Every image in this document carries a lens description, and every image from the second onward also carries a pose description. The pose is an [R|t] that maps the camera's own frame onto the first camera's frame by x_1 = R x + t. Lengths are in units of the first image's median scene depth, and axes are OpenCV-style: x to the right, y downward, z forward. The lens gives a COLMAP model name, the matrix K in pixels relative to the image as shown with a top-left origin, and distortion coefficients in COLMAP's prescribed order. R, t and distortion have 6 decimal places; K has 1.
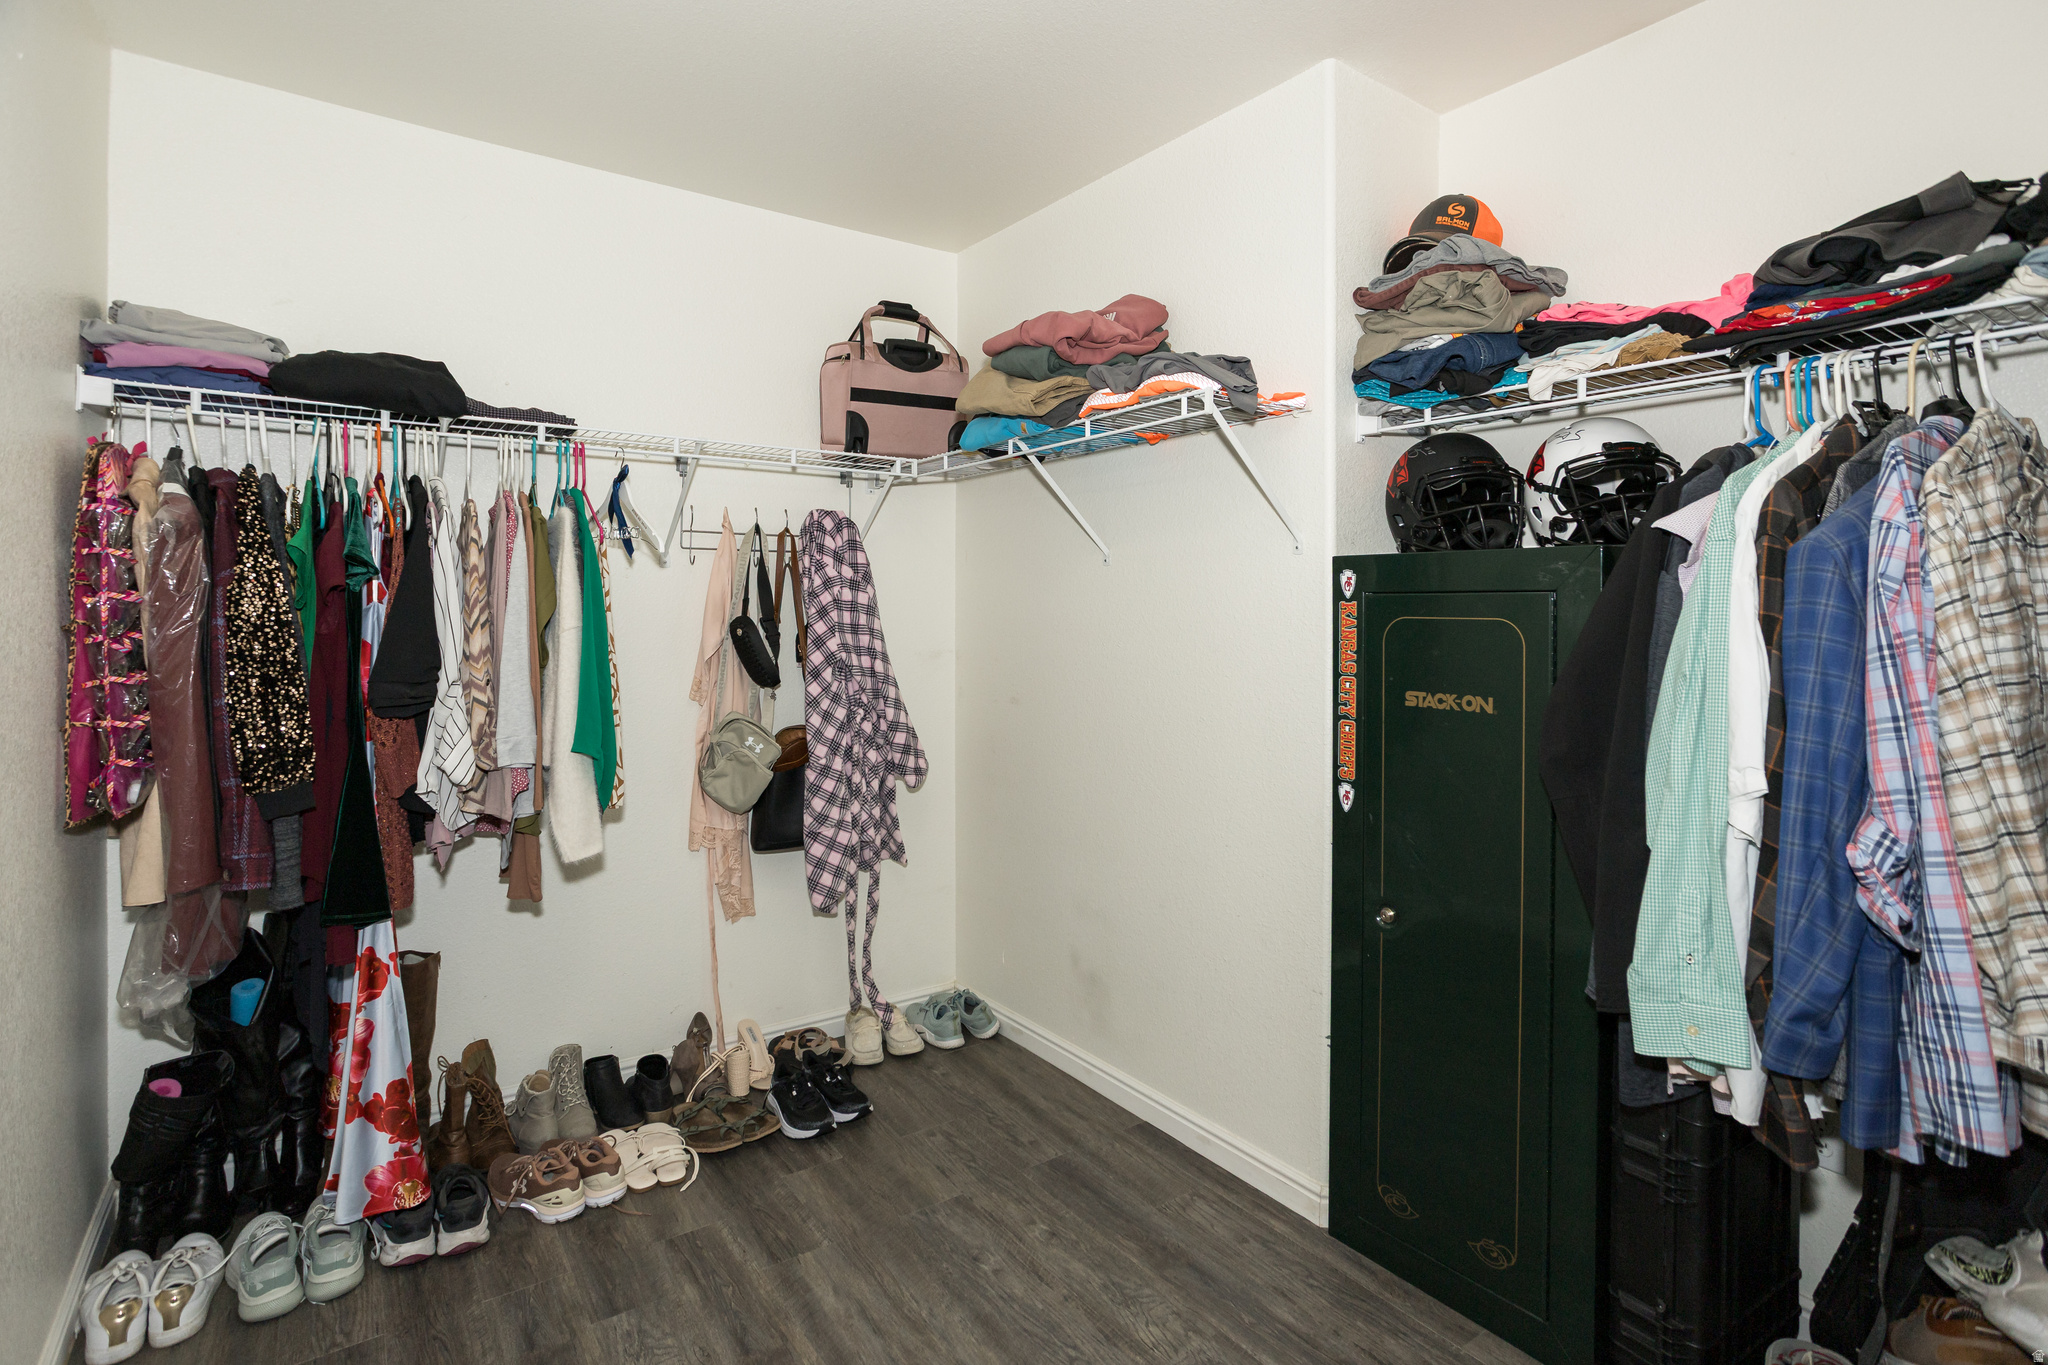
lens RADIAL K [[1031.2, 0, 1098.6], [0, 1031.2, 613.9], [0, 0, 1]] dist [-0.080003, 0.035219]
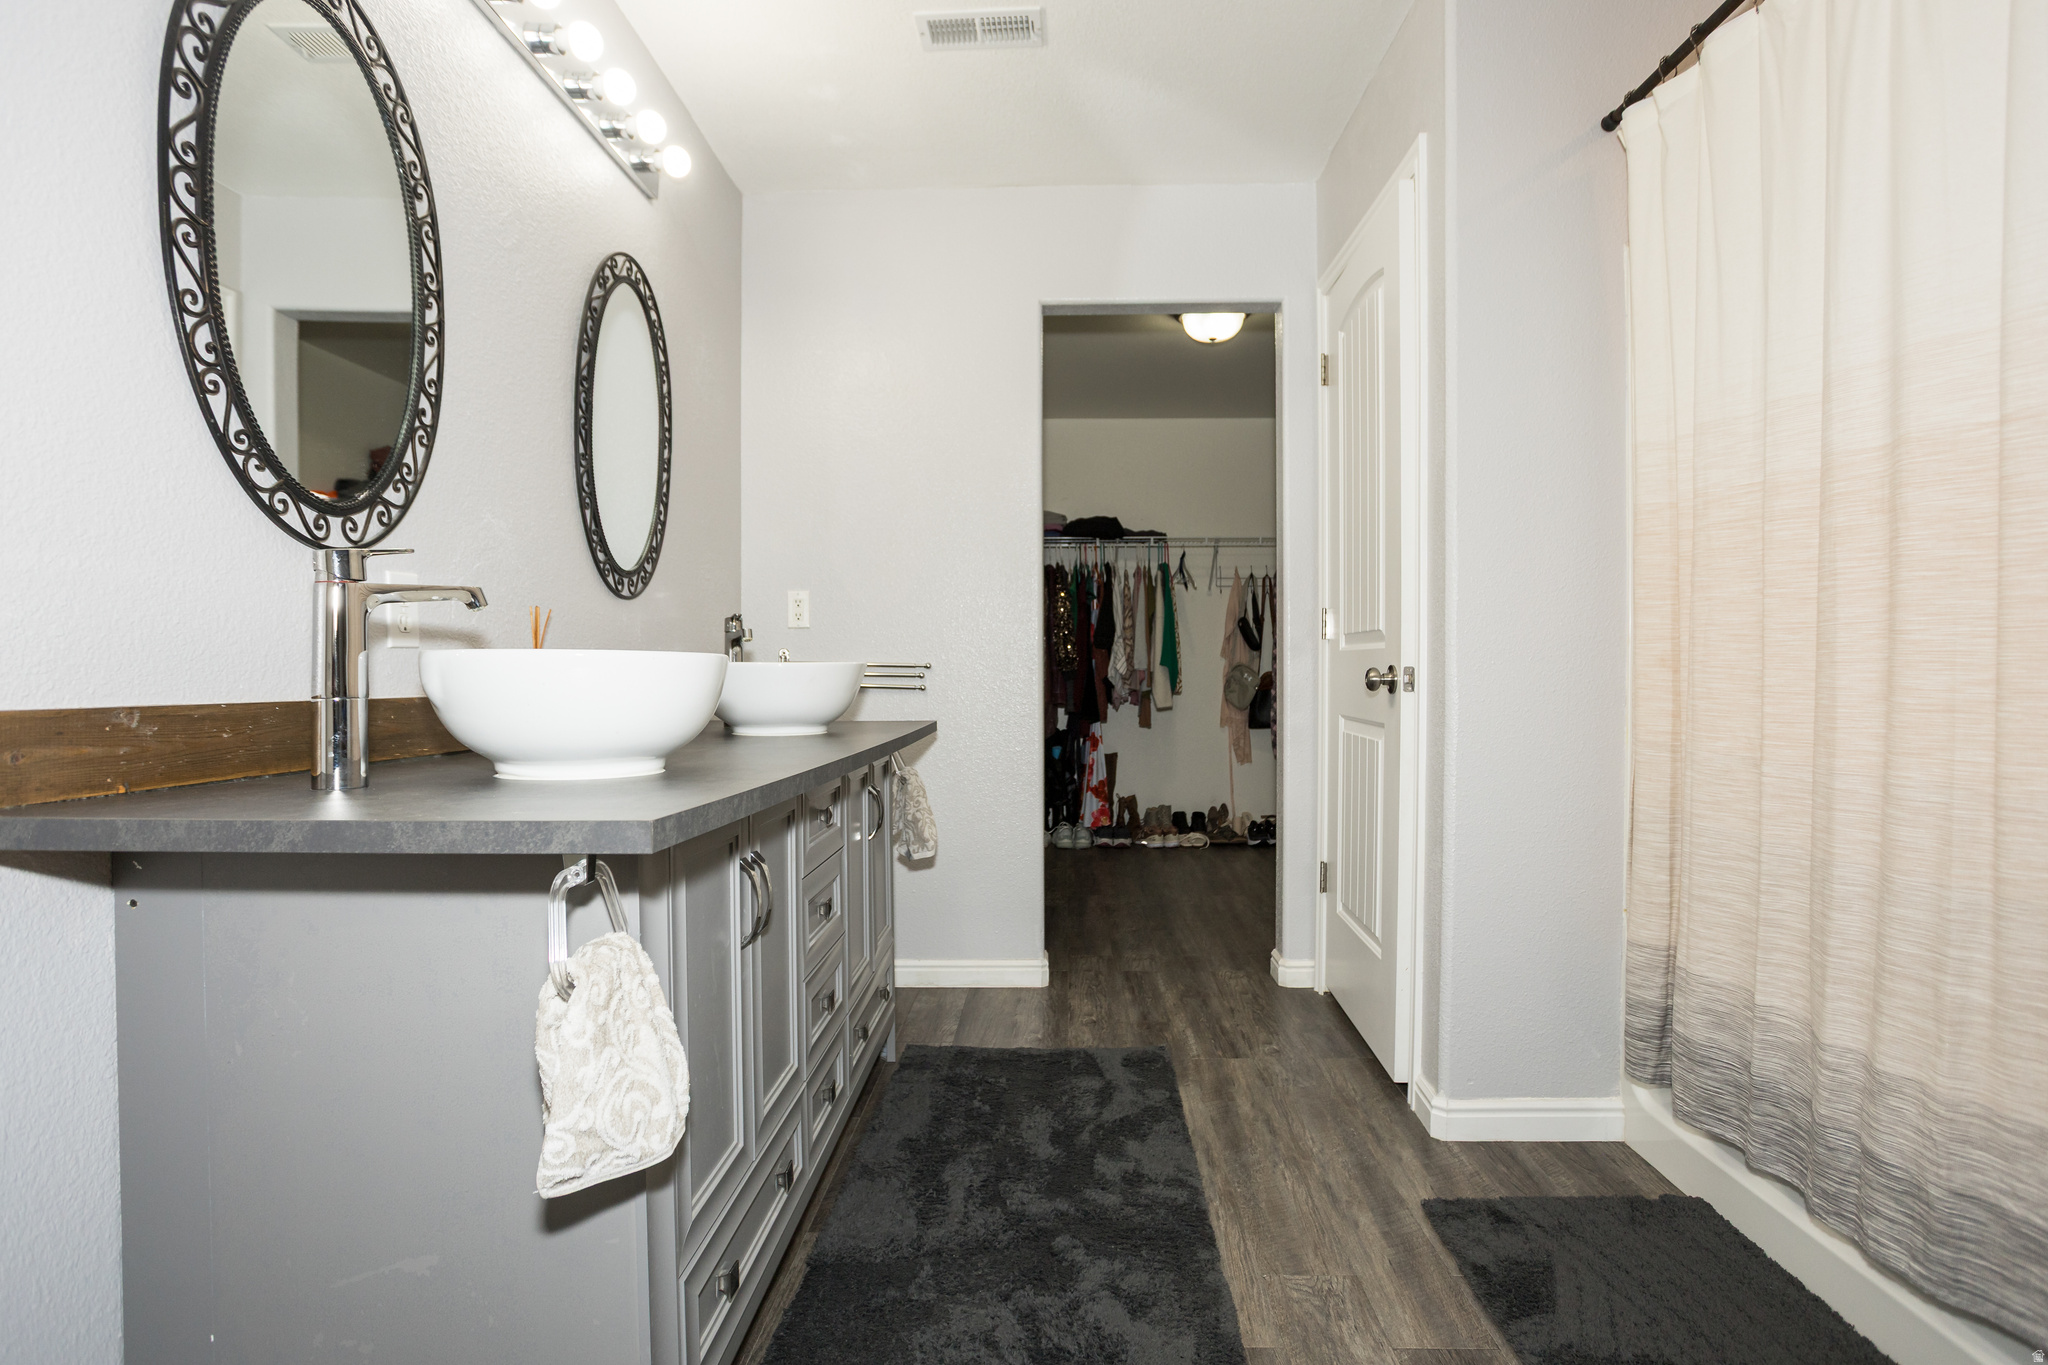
lens RADIAL K [[1006.1, 0, 1030.5], [0, 1006.1, 692.3], [0, 0, 1]] dist [-0.044656, 0.021485]
pose [[0.766771, 0.005804, -0.641895, 0.652084], [0.010923, 0.999696, 0.022088, 0.107640], [0.641828, -0.023948, 0.766474, -0.884276]]
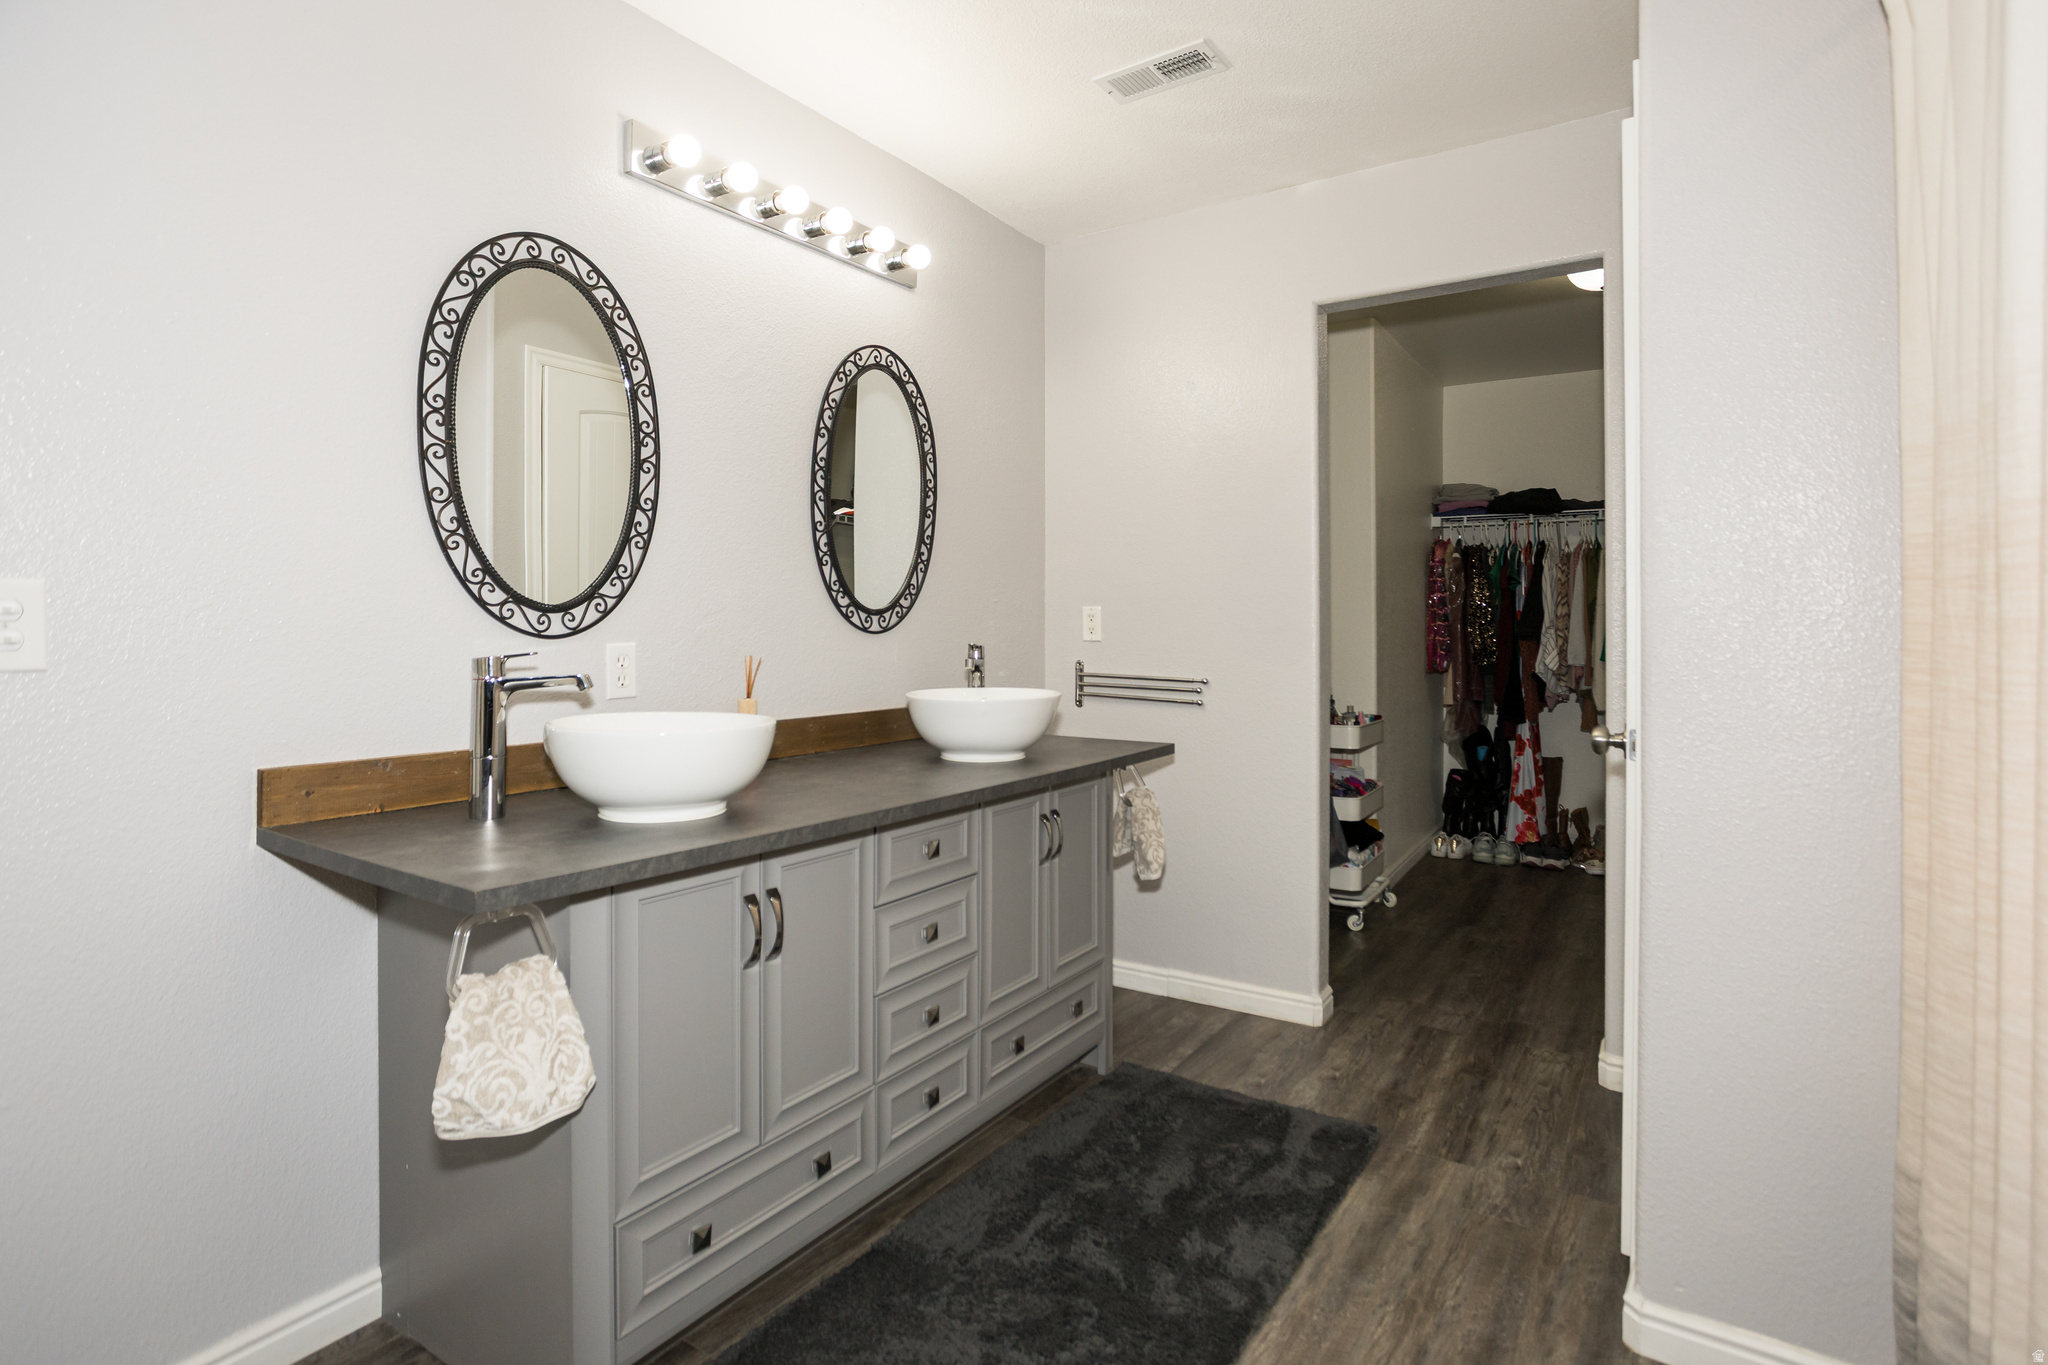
lens RADIAL K [[1012.2, 0, 1026.4], [0, 1012.2, 622.3], [0, 0, 1]] dist [-0.071624, 0.059108]
pose [[0.315808, -0.007379, -0.948794, 0.842762], [0.006392, 0.999964, -0.005649, 0.043116], [0.948801, -0.004281, 0.315844, -0.645267]]
